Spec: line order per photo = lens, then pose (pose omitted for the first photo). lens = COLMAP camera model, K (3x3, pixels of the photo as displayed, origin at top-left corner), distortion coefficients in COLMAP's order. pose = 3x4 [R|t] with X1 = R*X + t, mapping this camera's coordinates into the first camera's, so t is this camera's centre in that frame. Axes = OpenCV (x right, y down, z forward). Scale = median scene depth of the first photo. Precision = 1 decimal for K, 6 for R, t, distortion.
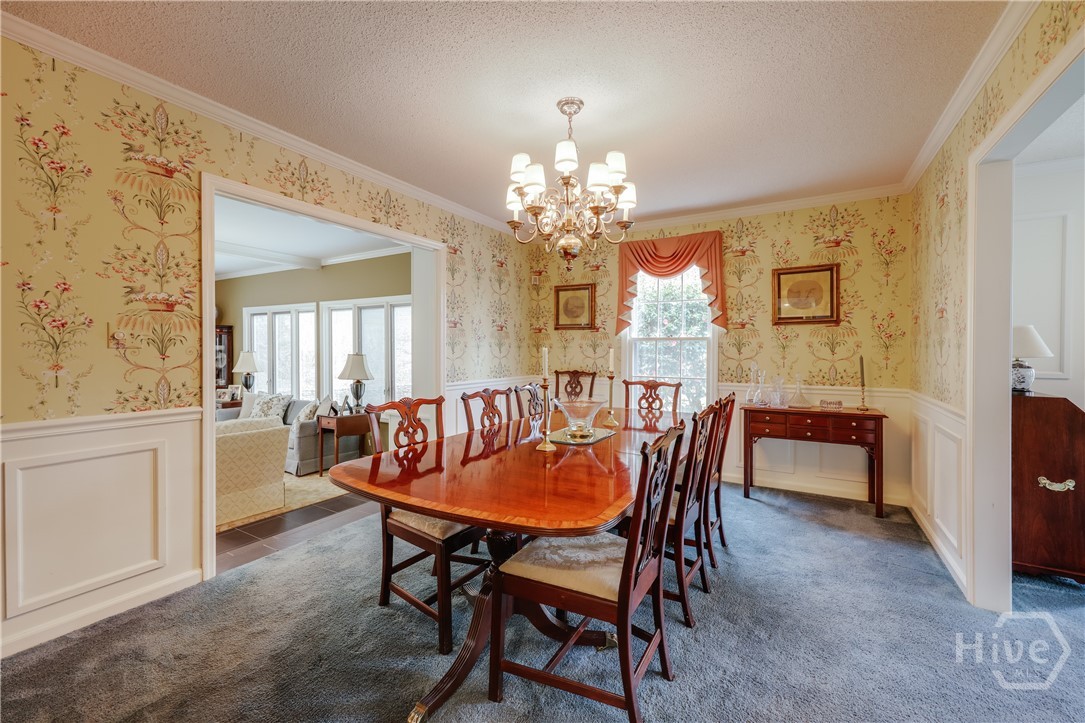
lens RADIAL K [[484.3, 0, 517.1], [0, 484.3, 354.7], [0, 0, 1]] dist [0.004182, 0.000305]
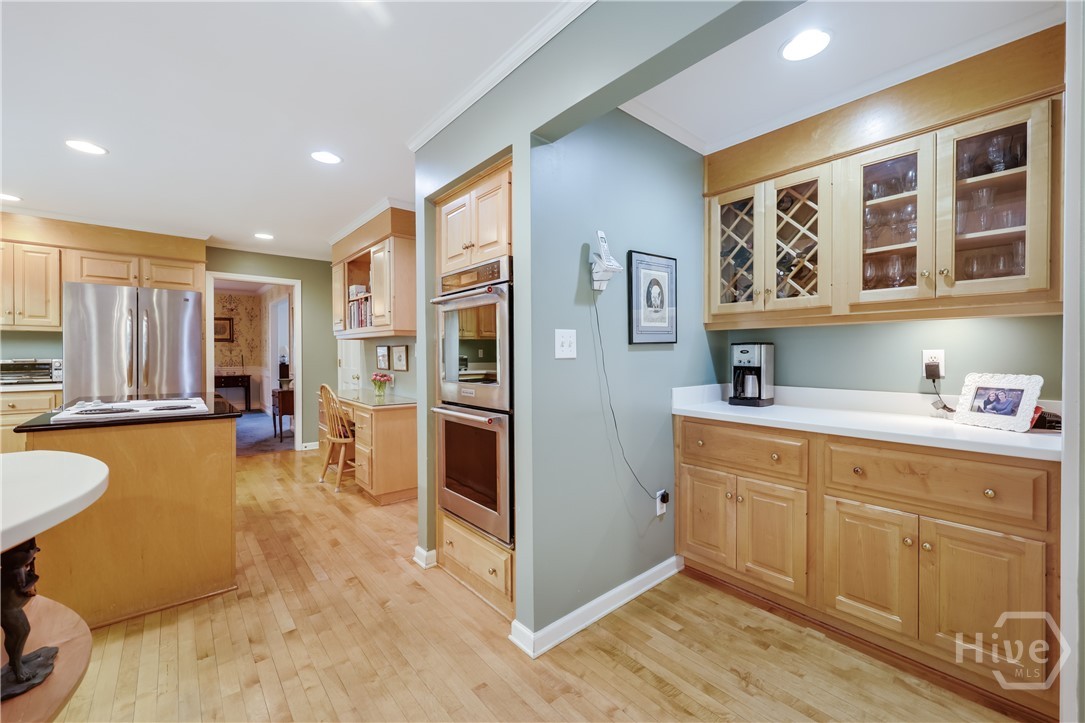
lens RADIAL K [[432.8, 0, 531.8], [0, 432.8, 358.9], [0, 0, 1]] dist [-0.000894, 0.000737]
pose [[0.344051, -0.010755, 0.938889, -0.940441], [0.007383, 0.999934, 0.008748, 0.015936], [-0.938922, 0.003922, 0.344108, -1.265083]]
